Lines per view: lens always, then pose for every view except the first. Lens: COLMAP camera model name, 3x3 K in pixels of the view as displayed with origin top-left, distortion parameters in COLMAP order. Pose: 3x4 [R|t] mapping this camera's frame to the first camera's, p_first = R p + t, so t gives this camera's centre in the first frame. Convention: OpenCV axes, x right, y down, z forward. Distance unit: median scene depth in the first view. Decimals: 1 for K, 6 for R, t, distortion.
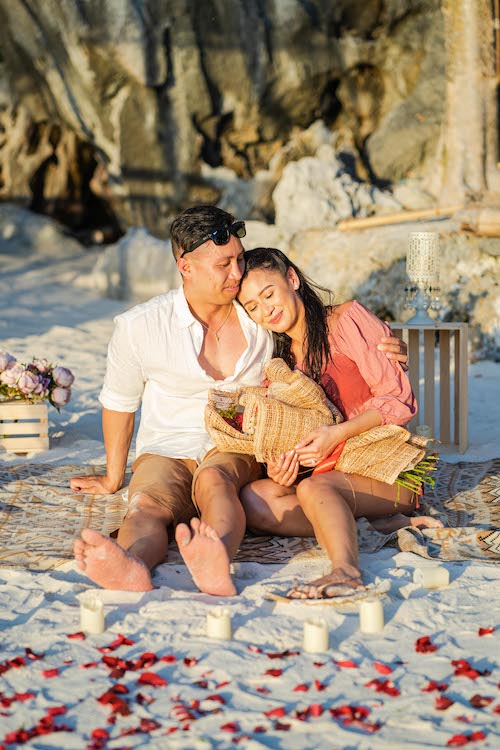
lens RADIAL K [[1905.1, 0, 252.7], [0, 1905.1, 378.2], [0, 0, 1]] dist [-0.000650, 0.000000]
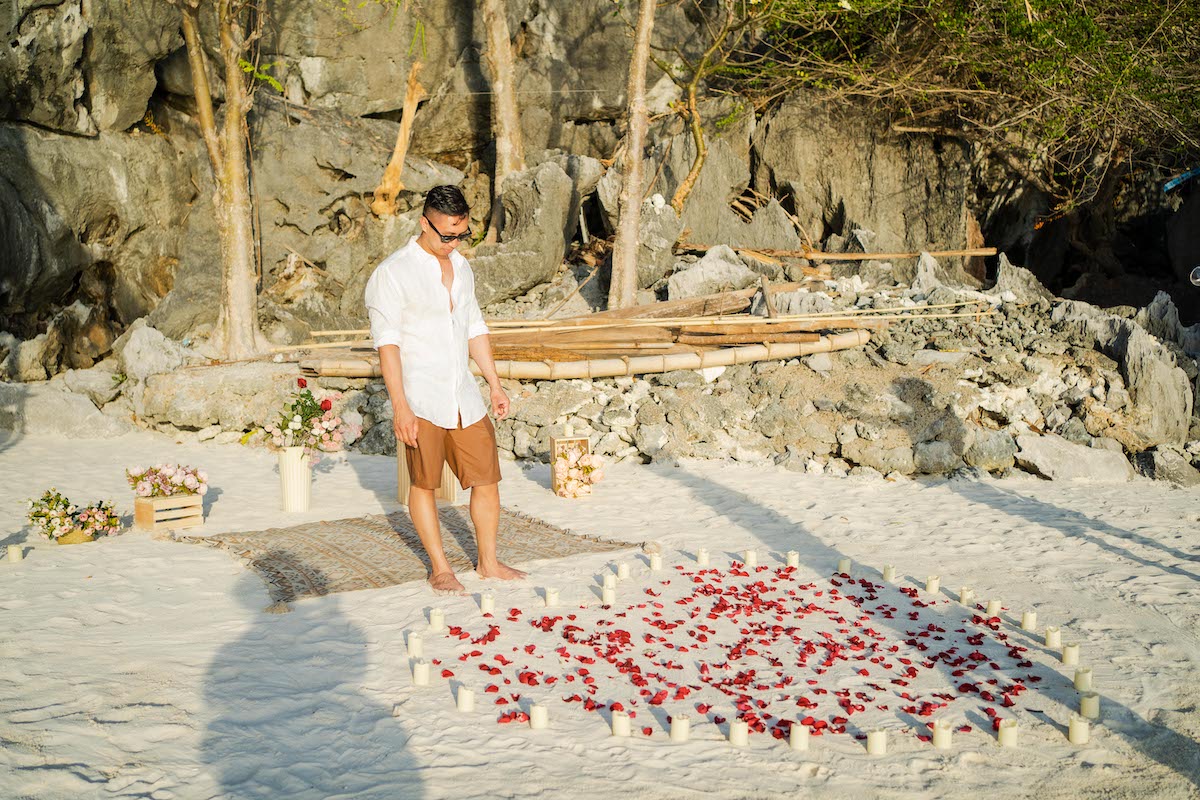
lens RADIAL K [[1209.1, 0, 601.5], [0, 1209.1, 396.1], [0, 0, 1]] dist [-0.004241, 0.000000]
pose [[0.779923, -0.036785, 0.624793, -0.485988], [0.067207, 0.997421, -0.025171, -0.022096], [-0.622256, 0.061622, 0.780385, 0.063336]]
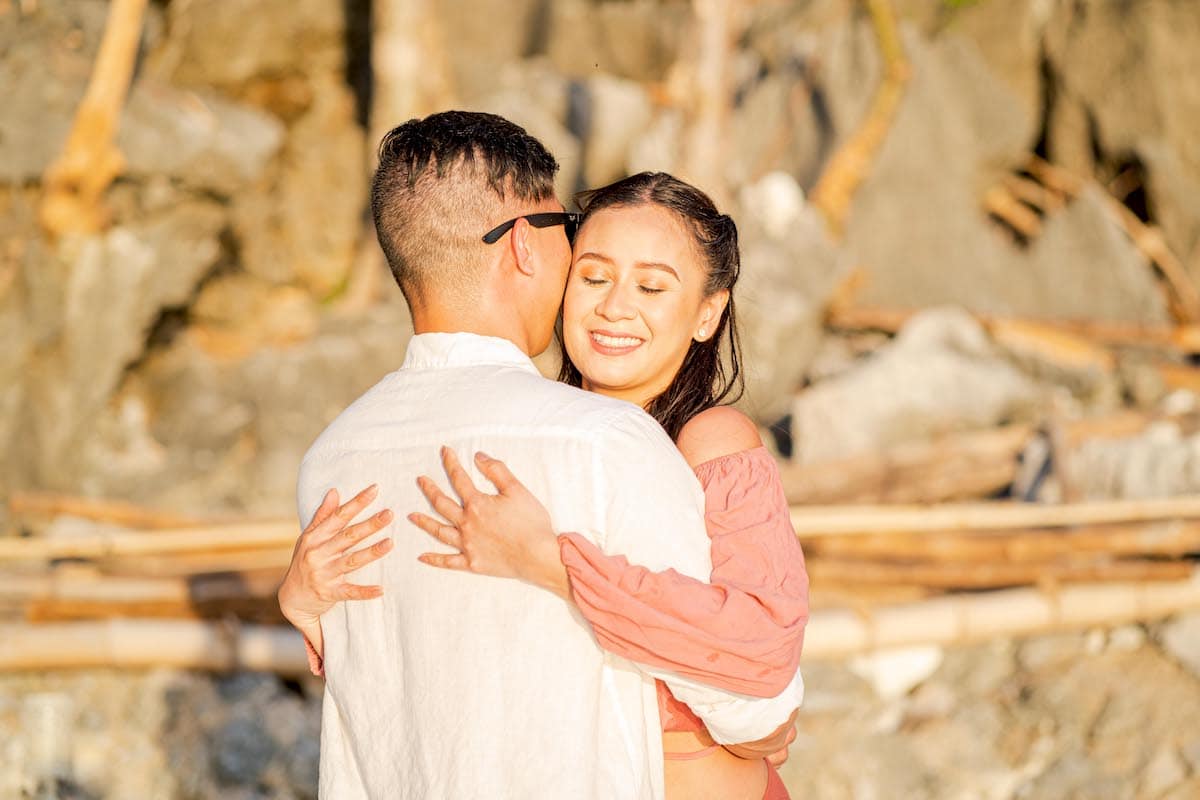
lens RADIAL K [[2888.9, 0, 603.6], [0, 2888.9, 407.4], [0, 0, 1]] dist [-0.060900, 0.000000]
pose [[0.810257, 0.013392, 0.585922, -0.319018], [0.063124, 0.991929, -0.109965, -0.060227], [-0.582666, 0.126085, 0.802872, 0.160795]]
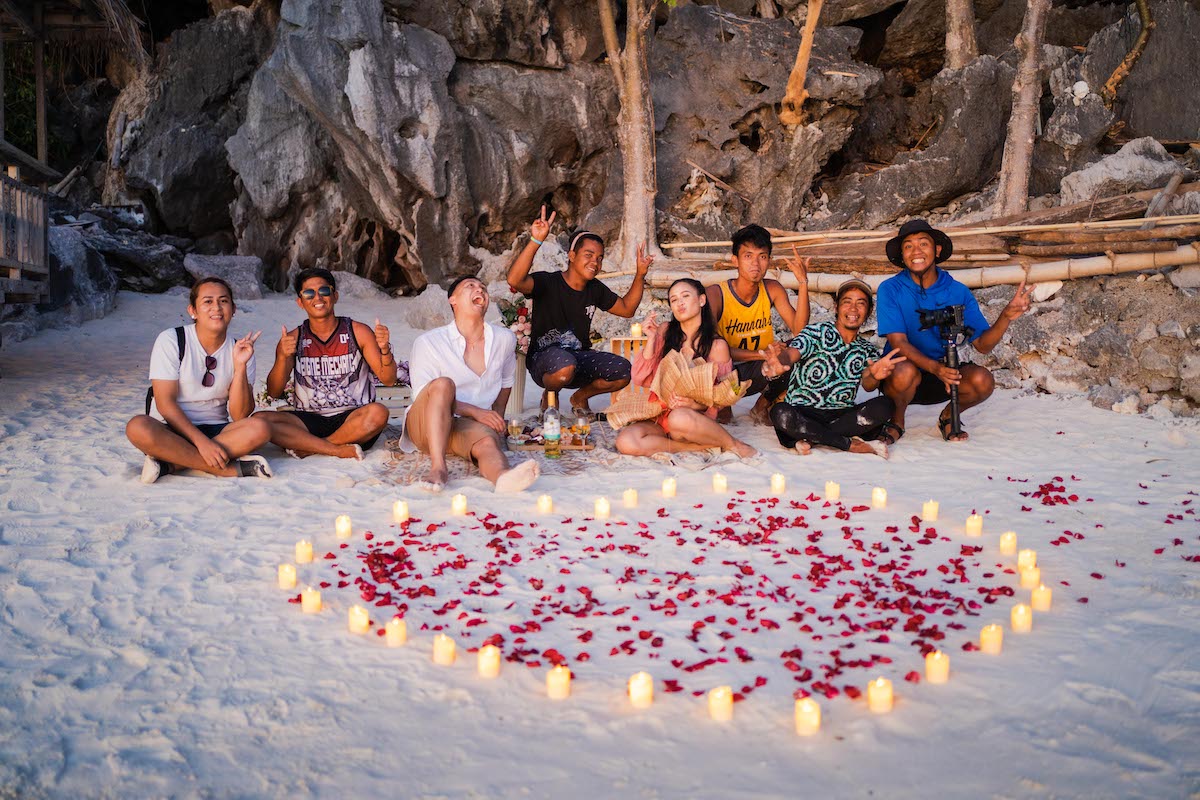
lens RADIAL K [[1209.1, 0, 599.7], [0, 1209.1, 395.0], [0, 0, 1]] dist [-0.004241, 0.000000]
pose [[0.994433, -0.015984, 0.104148, -0.052613], [0.015009, 0.999836, 0.010143, 0.011669], [-0.104293, -0.008524, 0.994510, -0.068227]]
